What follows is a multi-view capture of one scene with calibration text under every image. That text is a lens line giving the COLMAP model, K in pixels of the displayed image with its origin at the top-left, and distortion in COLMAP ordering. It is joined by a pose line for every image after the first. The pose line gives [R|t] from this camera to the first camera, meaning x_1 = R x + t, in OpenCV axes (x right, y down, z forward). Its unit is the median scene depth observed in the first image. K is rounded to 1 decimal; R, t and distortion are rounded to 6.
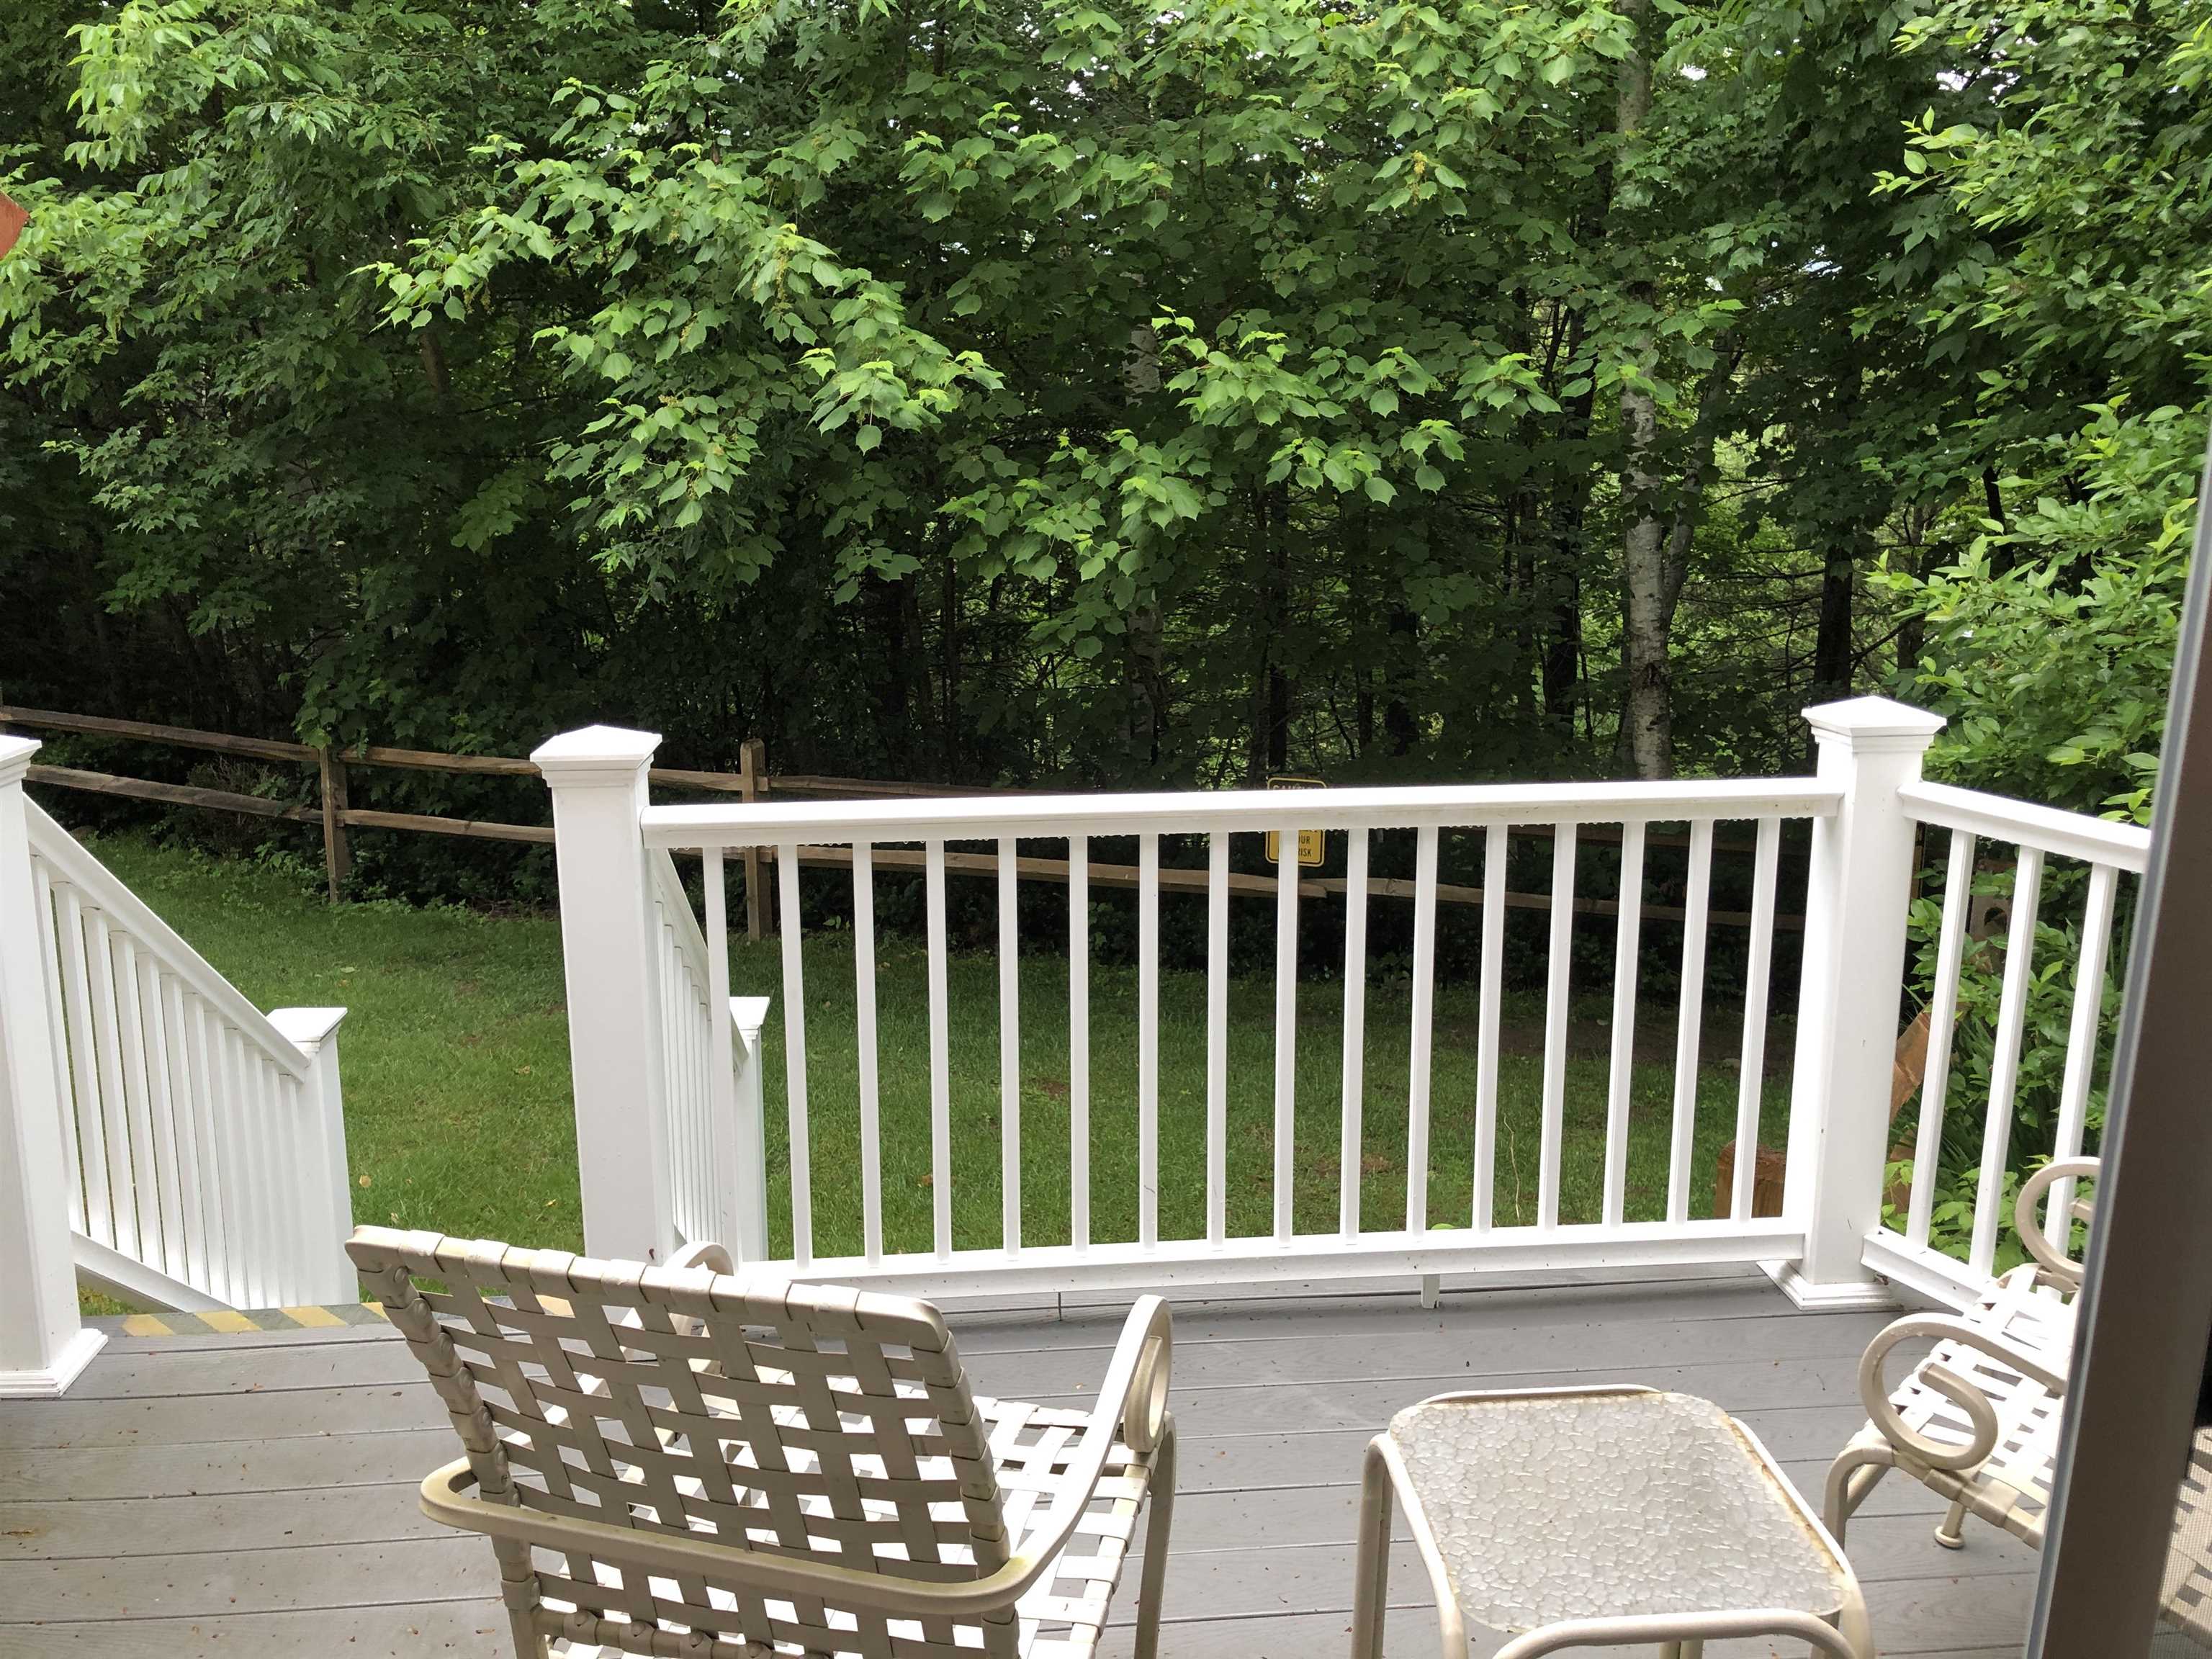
lens RADIAL K [[1778.0, 0, 1064.9], [0, 1778.0, 801.0], [0, 0, 1]] dist [0.039027, -0.008243]
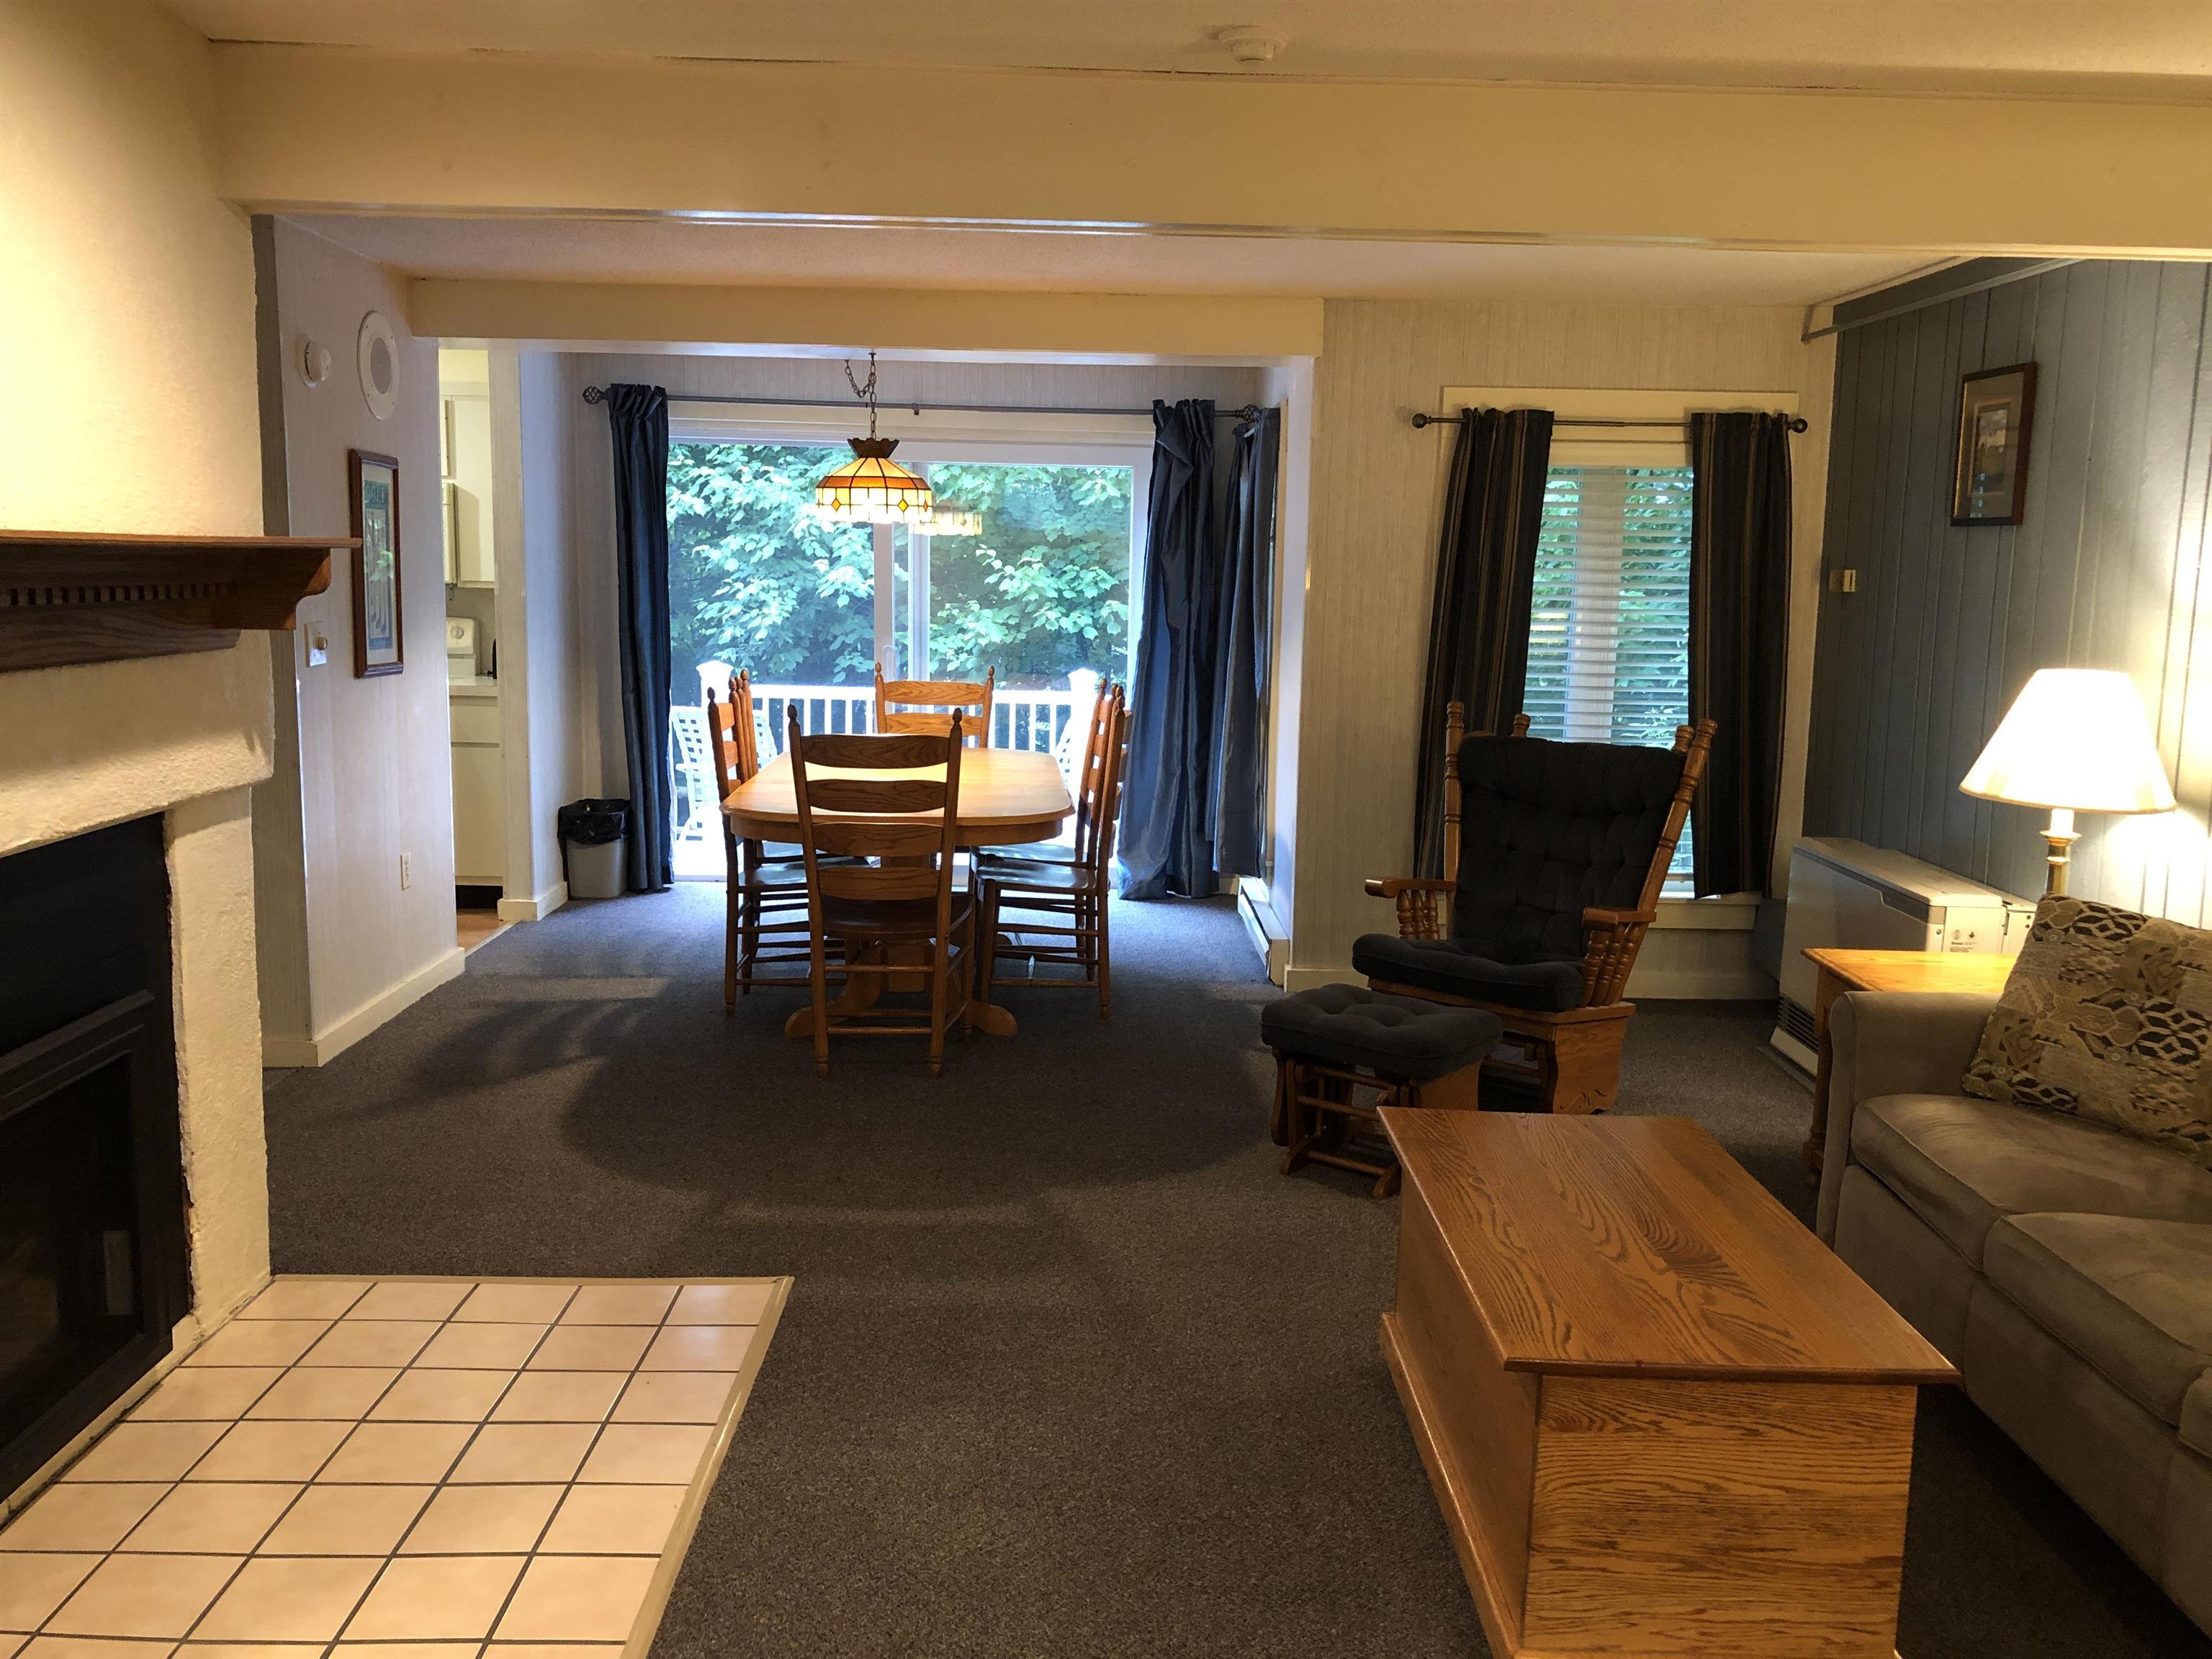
lens RADIAL K [[1826.1, 0, 1106.0], [0, 1826.1, 829.5], [0, 0, 1]] dist [0.216170, -0.718022]
pose [[0.998421, 0.030239, -0.047338, 0.303620], [-0.034637, 0.994871, -0.095034, 0.260069], [0.044222, 0.096524, 0.994348, -1.118275]]
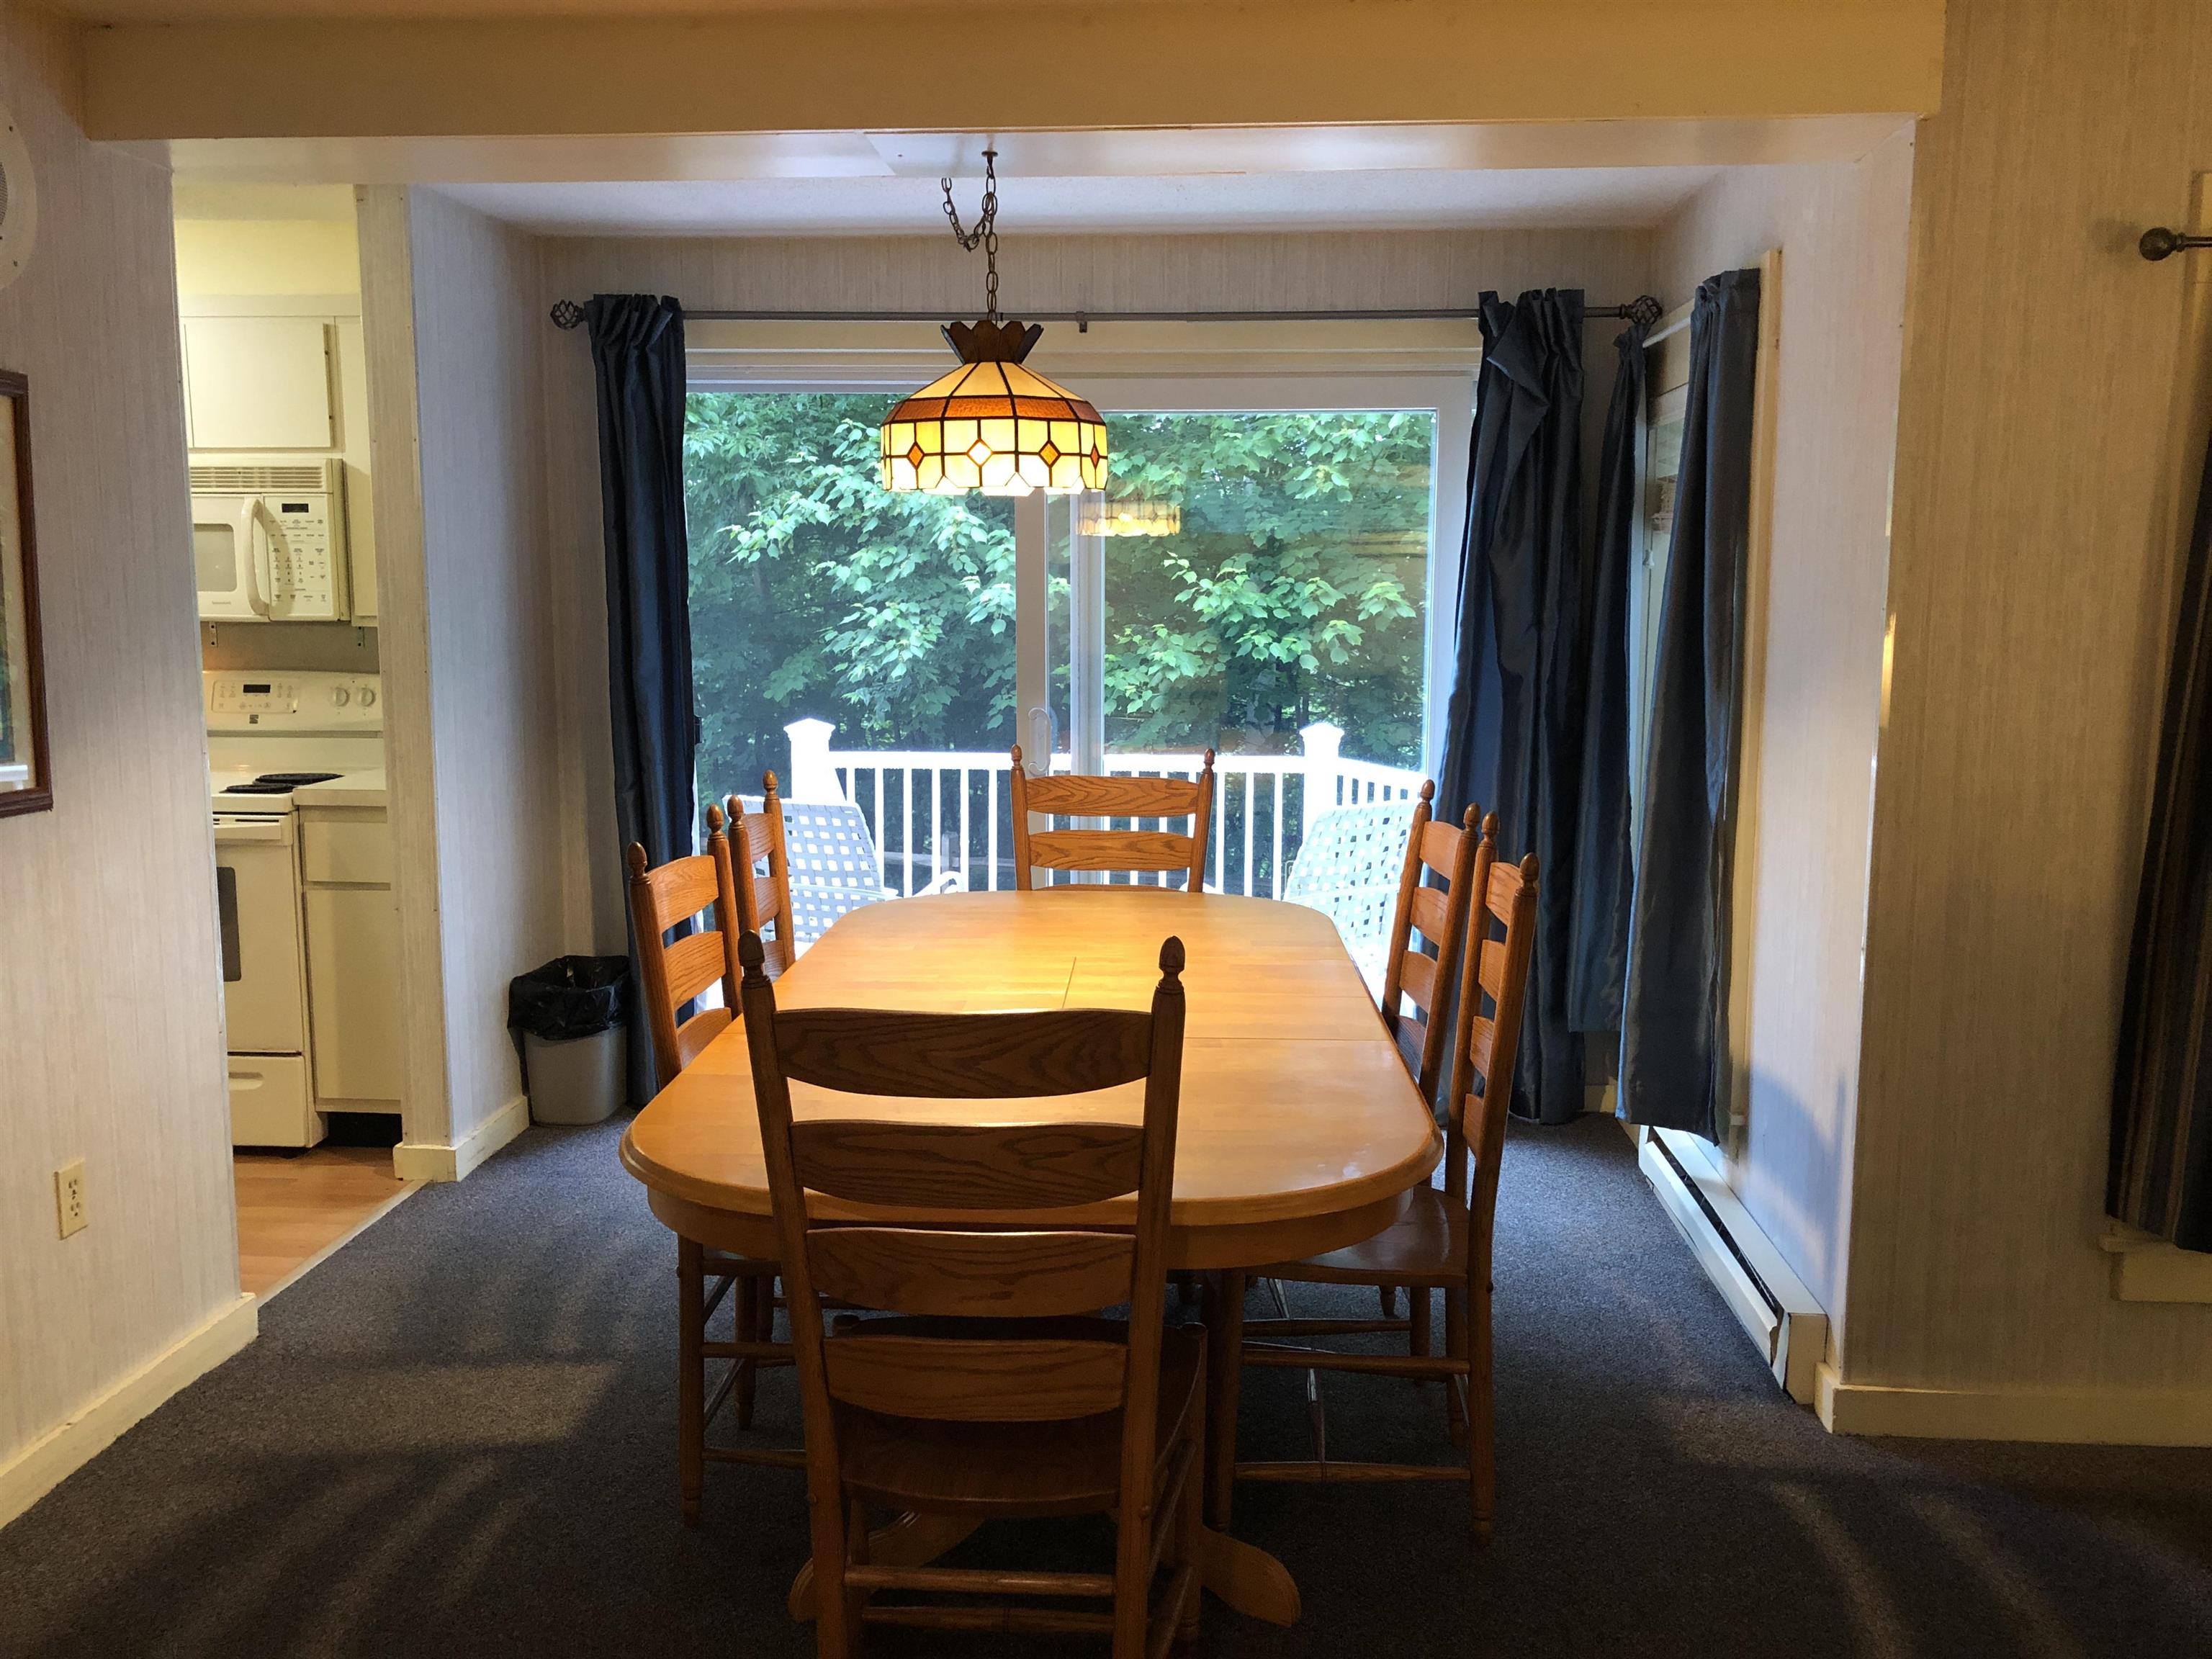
lens RADIAL K [[1826.1, 0, 1106.0], [0, 1826.1, 829.5], [0, 0, 1]] dist [0.216170, -0.718022]
pose [[0.989333, 0.026050, -0.143320, 0.237305], [-0.040612, 0.994195, -0.099636, 0.155039], [0.139893, 0.104393, 0.984648, -0.673753]]
